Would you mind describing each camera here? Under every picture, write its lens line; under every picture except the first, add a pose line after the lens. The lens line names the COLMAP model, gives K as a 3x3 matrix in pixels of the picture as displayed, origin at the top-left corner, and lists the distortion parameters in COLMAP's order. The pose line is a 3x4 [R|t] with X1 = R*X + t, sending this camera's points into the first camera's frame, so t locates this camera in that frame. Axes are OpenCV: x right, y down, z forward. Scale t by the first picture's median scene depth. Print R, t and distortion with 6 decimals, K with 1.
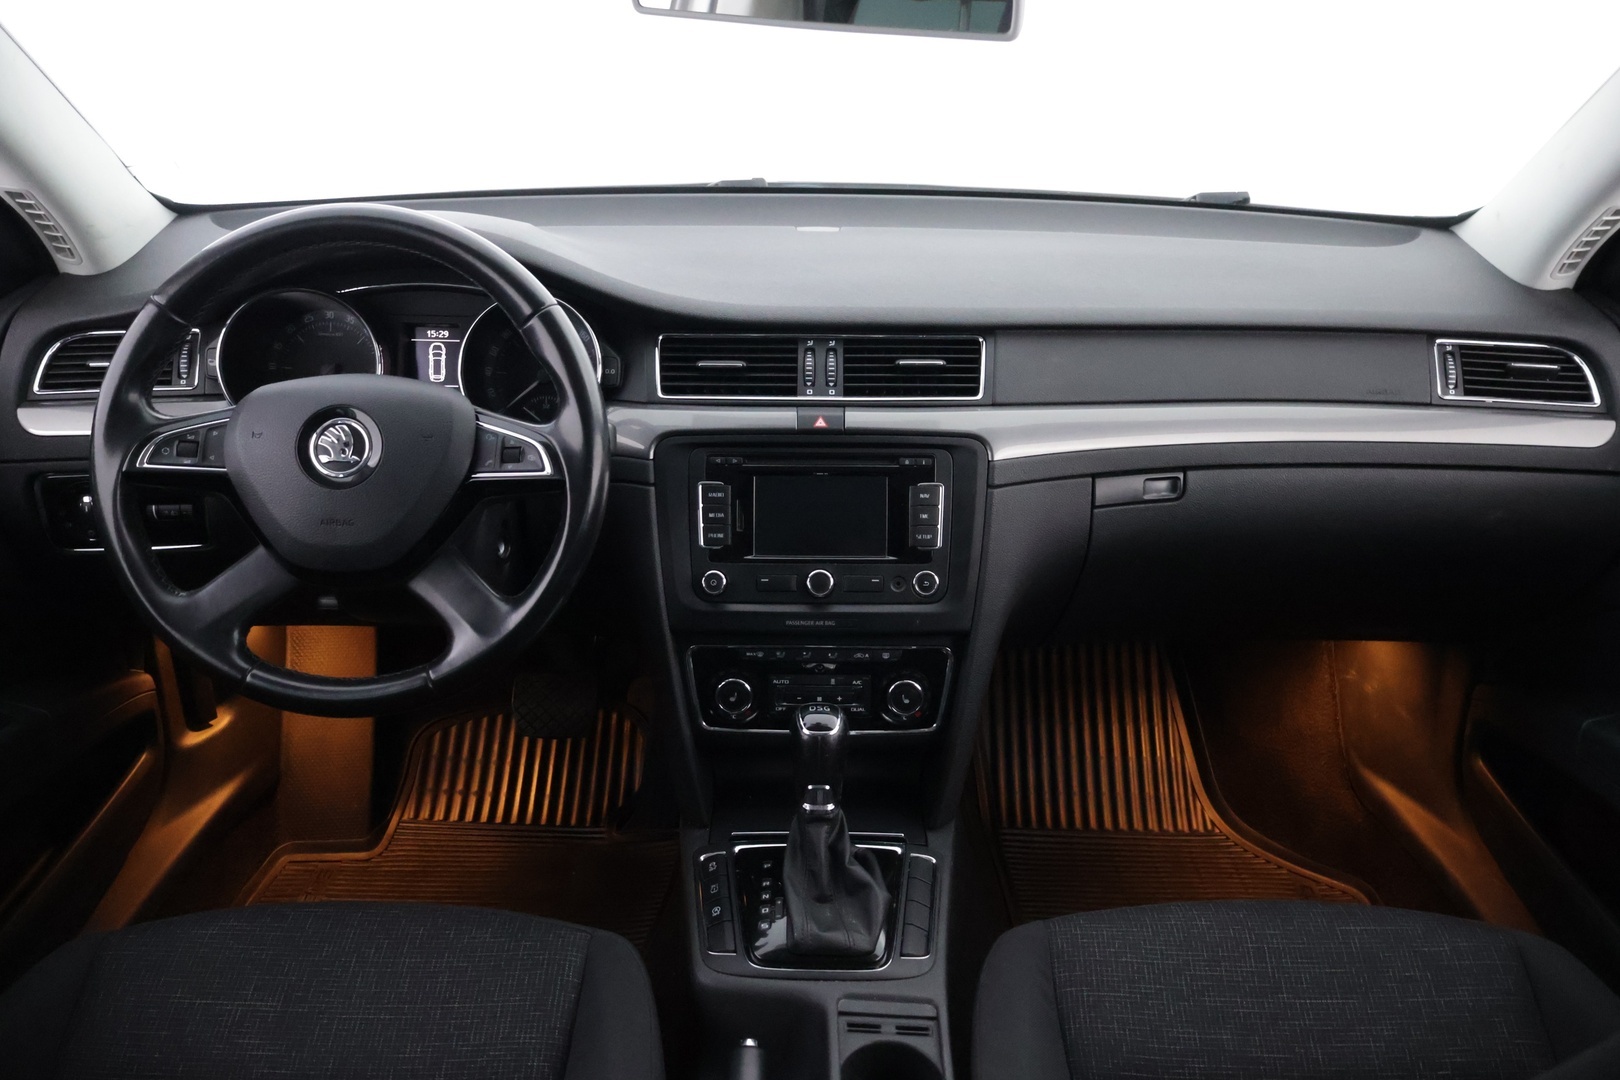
lens RADIAL K [[1394.7, 0, 810.0], [0, 1394.7, 540.0], [0, 0, 1]] dist [-0.002499, 0.004213]
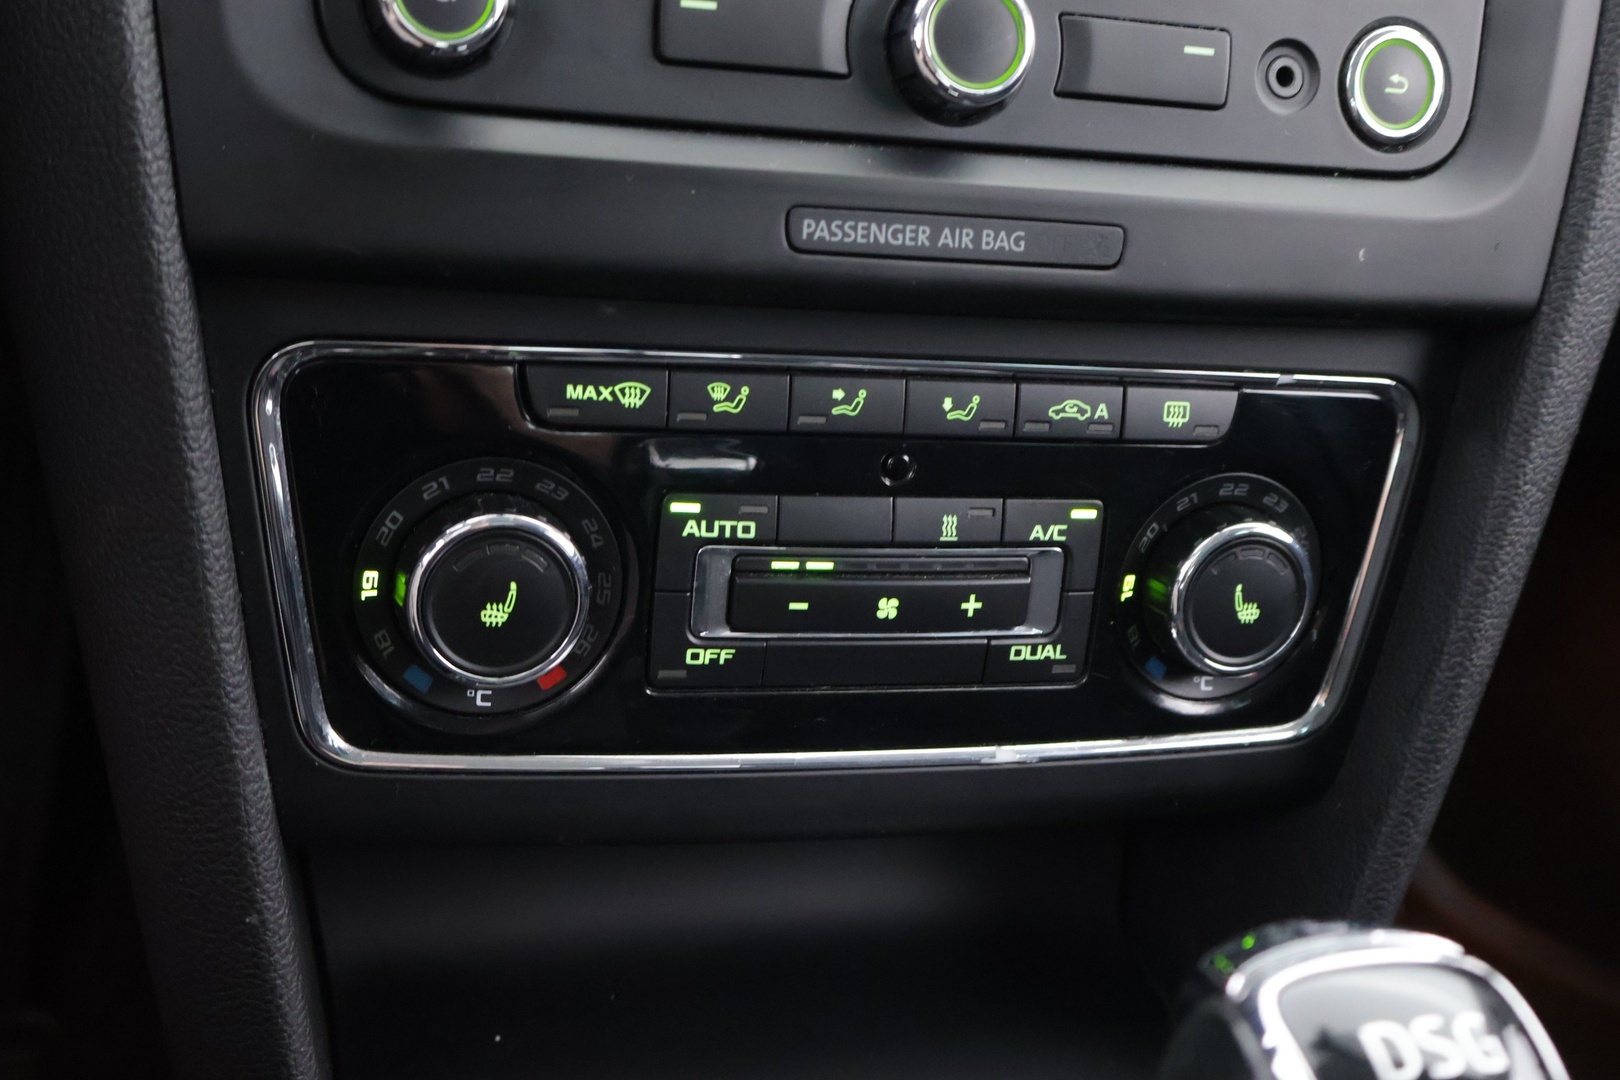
lens RADIAL K [[2039.4, 0, 810.0], [0, 2039.4, 540.0], [0, 0, 1]] dist [0.004484, -0.002133]
pose [[0.946913, -0.003352, 0.321472, -0.109051], [-0.024838, 0.996194, 0.083547, 0.078669], [-0.320529, -0.087096, 0.943226, 0.717113]]
